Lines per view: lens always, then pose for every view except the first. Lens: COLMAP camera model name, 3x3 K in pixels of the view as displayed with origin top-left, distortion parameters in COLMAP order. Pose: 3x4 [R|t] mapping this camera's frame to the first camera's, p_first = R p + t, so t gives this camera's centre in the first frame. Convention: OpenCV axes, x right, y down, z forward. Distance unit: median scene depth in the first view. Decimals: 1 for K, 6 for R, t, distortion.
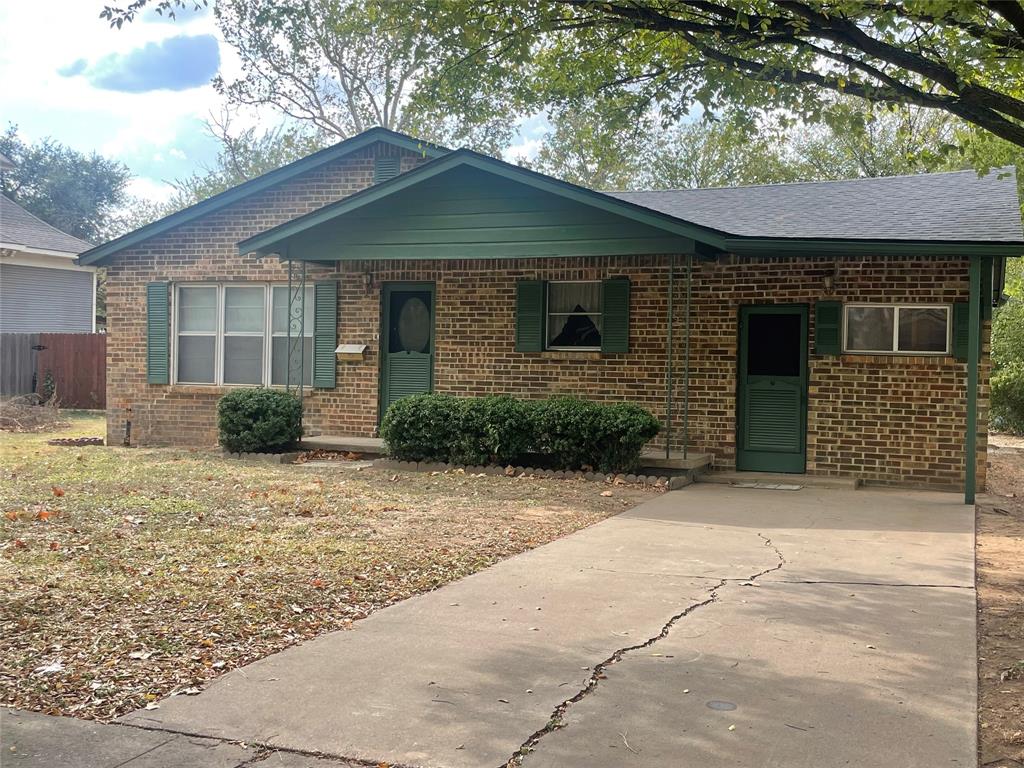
lens RADIAL K [[1123.1, 0, 515.1], [0, 1123.1, 381.5], [0, 0, 1]] dist [0.075803, 0.000000]
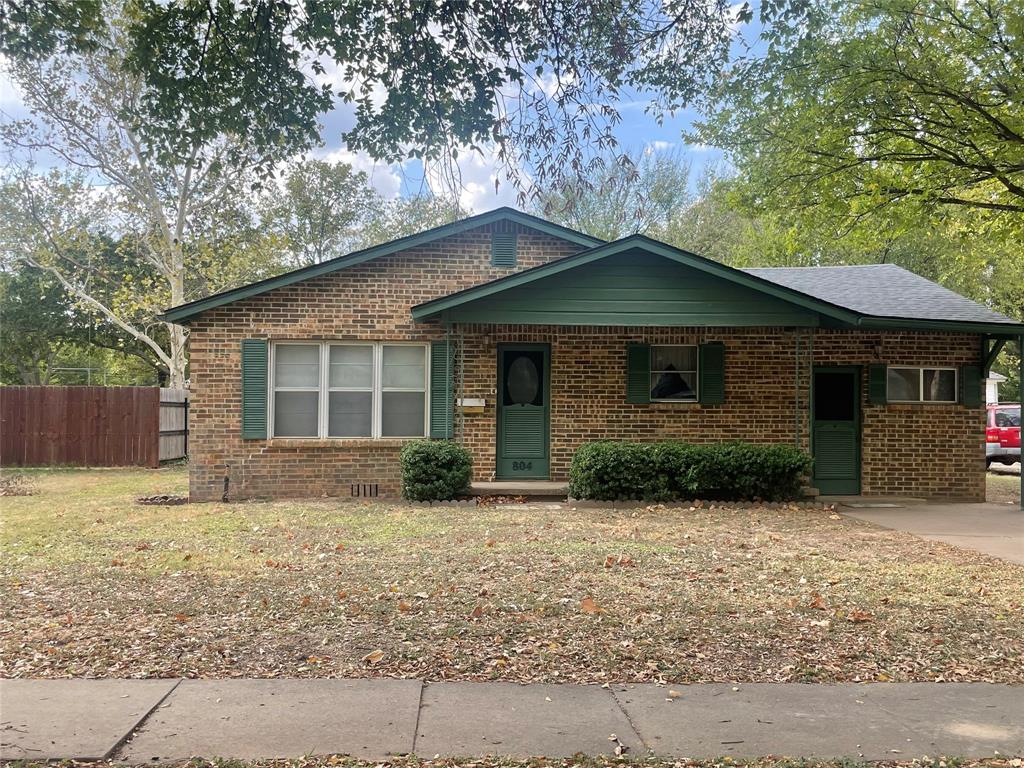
lens RADIAL K [[1027.3, 0, 508.2], [0, 1027.3, 378.6], [0, 0, 1]] dist [0.088819, 0.000000]
pose [[0.905260, -0.002925, 0.424848, -0.574452], [0.019338, 0.999224, -0.034327, -0.018117], [-0.424417, 0.039291, 0.904614, 0.070322]]
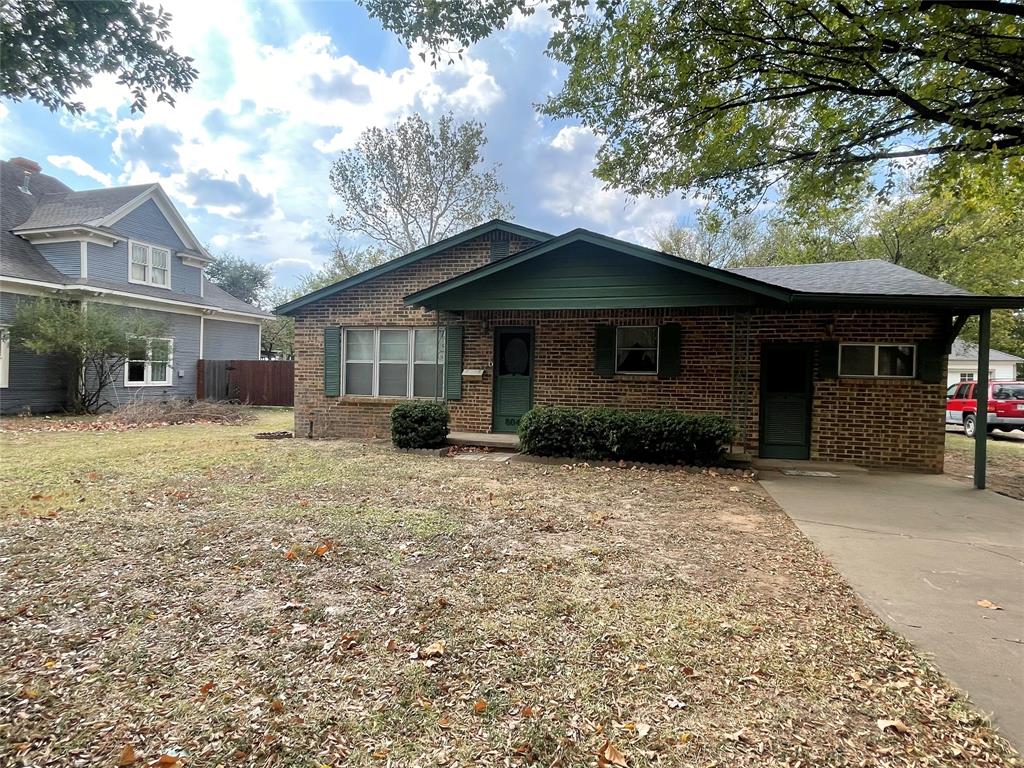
lens RADIAL K [[548.7, 0, 504.7], [0, 548.7, 381.2], [0, 0, 1]] dist [0.001644, 0.001719]
pose [[0.995432, -0.001383, 0.095467, -0.182835], [0.001653, 0.999995, -0.002756, -0.016610], [-0.095463, 0.002901, 0.995429, 0.307592]]
